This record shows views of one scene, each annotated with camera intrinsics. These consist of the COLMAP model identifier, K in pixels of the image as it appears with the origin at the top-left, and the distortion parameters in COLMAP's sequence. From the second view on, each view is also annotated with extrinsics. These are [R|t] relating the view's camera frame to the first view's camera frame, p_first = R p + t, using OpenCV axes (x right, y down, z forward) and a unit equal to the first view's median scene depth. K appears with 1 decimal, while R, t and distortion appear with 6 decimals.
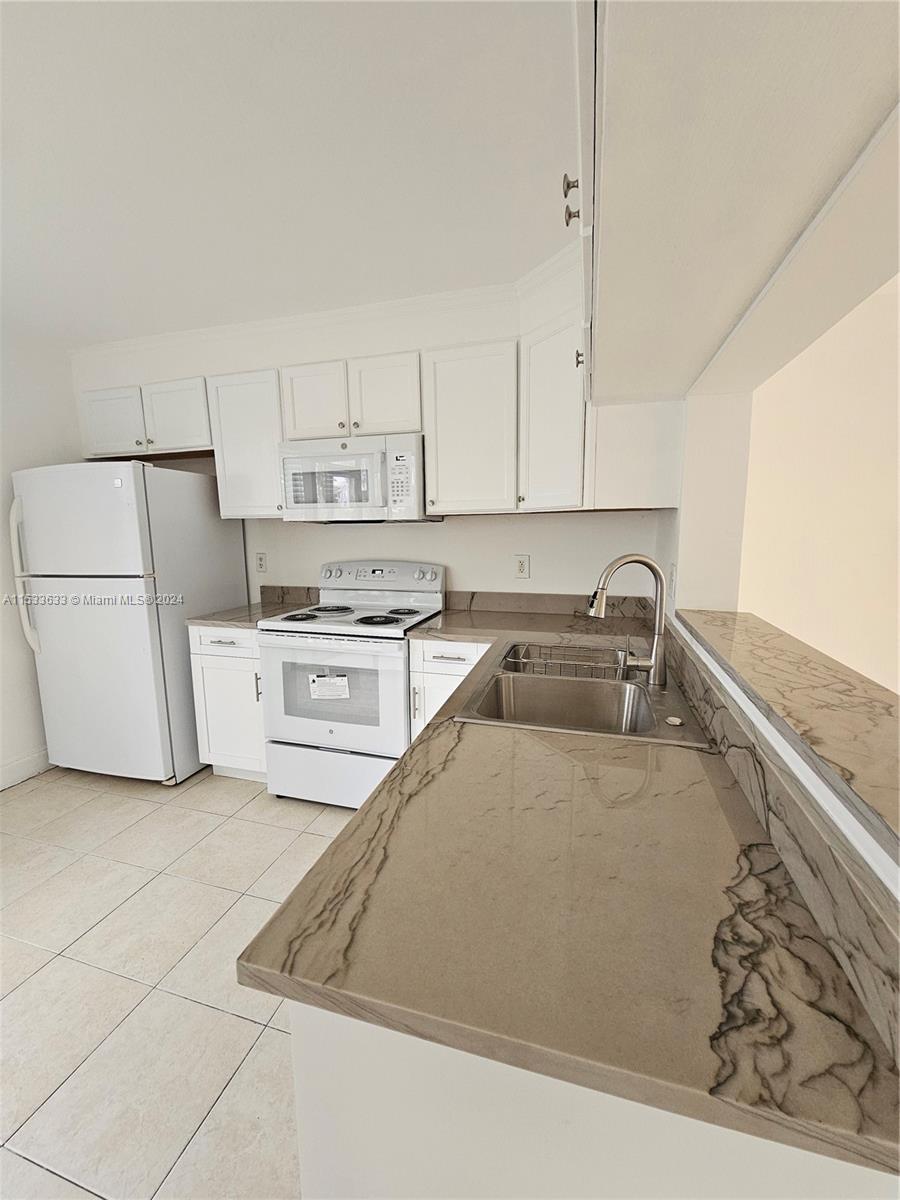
lens RADIAL K [[491.3, 0, 443.6], [0, 491.3, 602.1], [0, 0, 1]] dist [-0.000918, -0.000274]
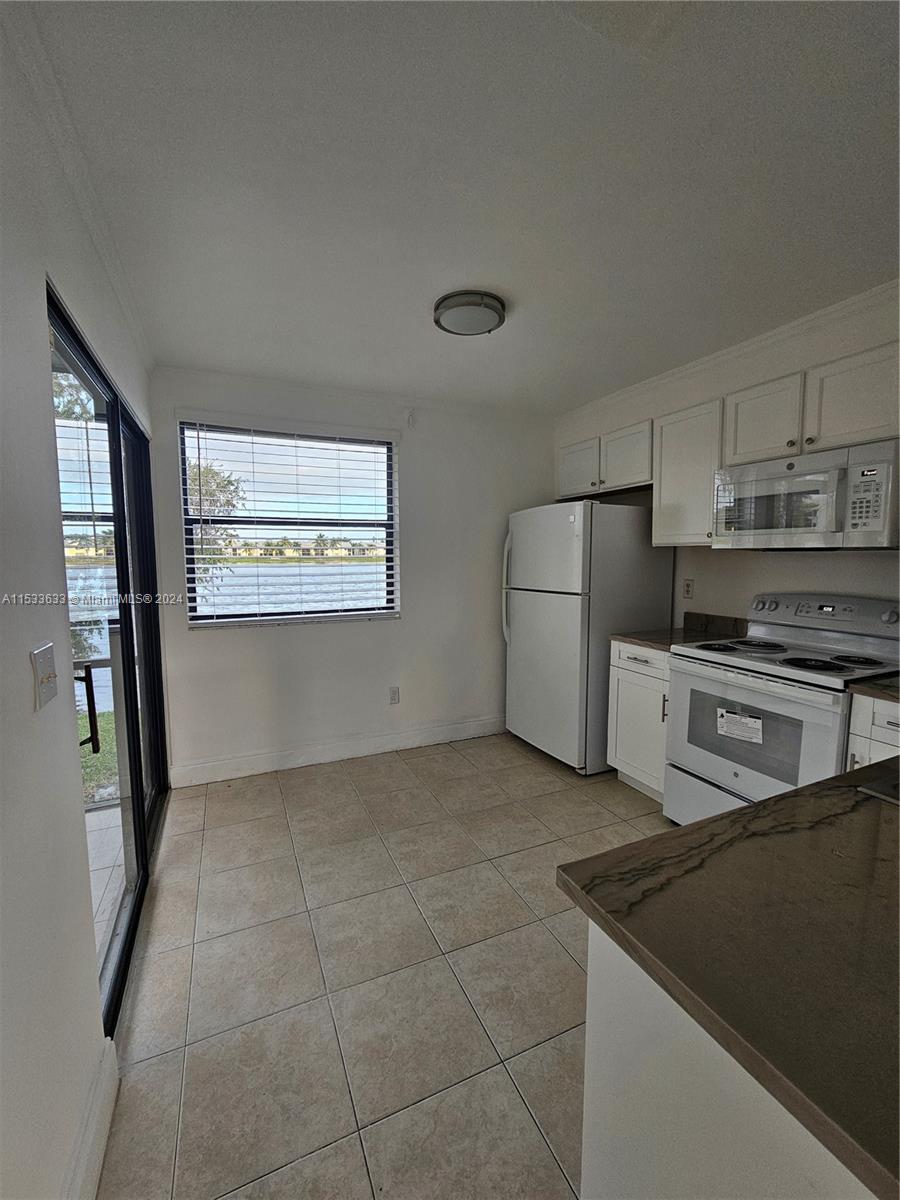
lens RADIAL K [[491.3, 0, 443.6], [0, 491.3, 602.1], [0, 0, 1]] dist [-0.000918, -0.000274]
pose [[0.655119, 0.080458, -0.751230, 0.077505], [-0.117626, 0.993051, 0.003780, 0.001838], [0.746313, 0.085887, 0.660030, -0.050516]]
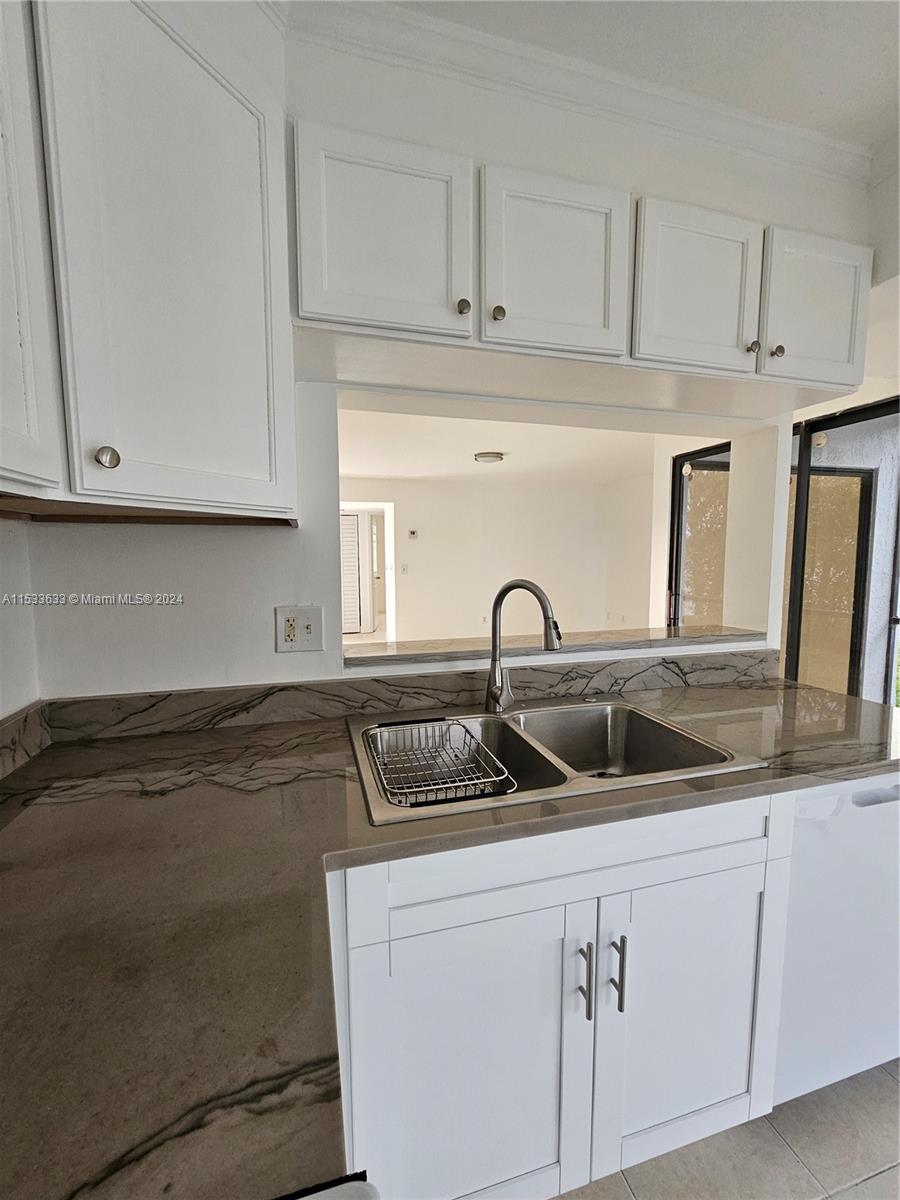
lens RADIAL K [[492.1, 0, 441.0], [0, 492.1, 601.4], [0, 0, 1]] dist [-0.003161, -0.000257]
pose [[-0.531075, -0.066638, 0.844700, -0.197923], [0.138809, 0.976592, 0.164315, -0.132972], [-0.835877, 0.204515, -0.509394, 0.918638]]
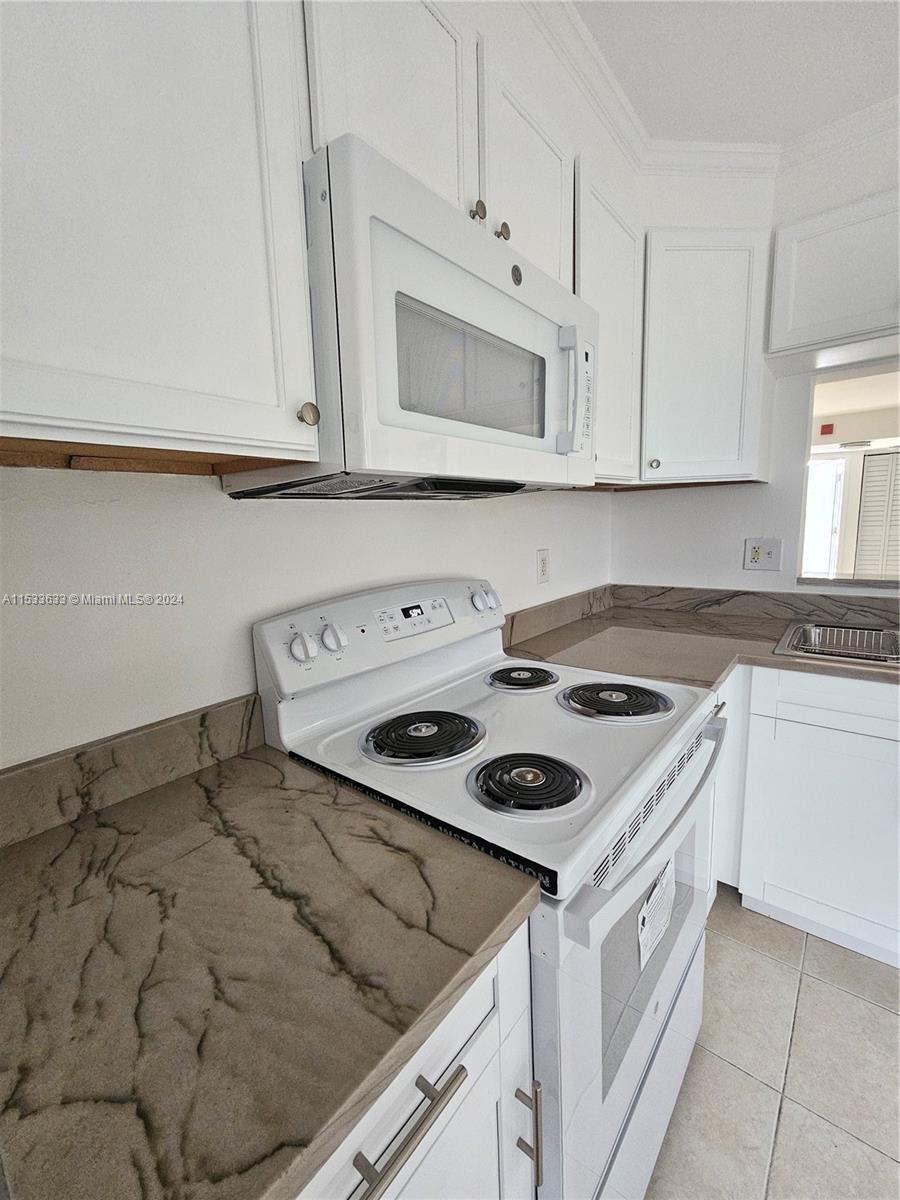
lens RADIAL K [[492.1, 0, 441.0], [0, 492.1, 601.4], [0, 0, 1]] dist [-0.003161, -0.000257]
pose [[0.393152, -0.150725, 0.907036, -0.593026], [0.174941, 0.980715, 0.087140, -0.120099], [-0.902678, 0.124419, 0.411938, 0.928938]]
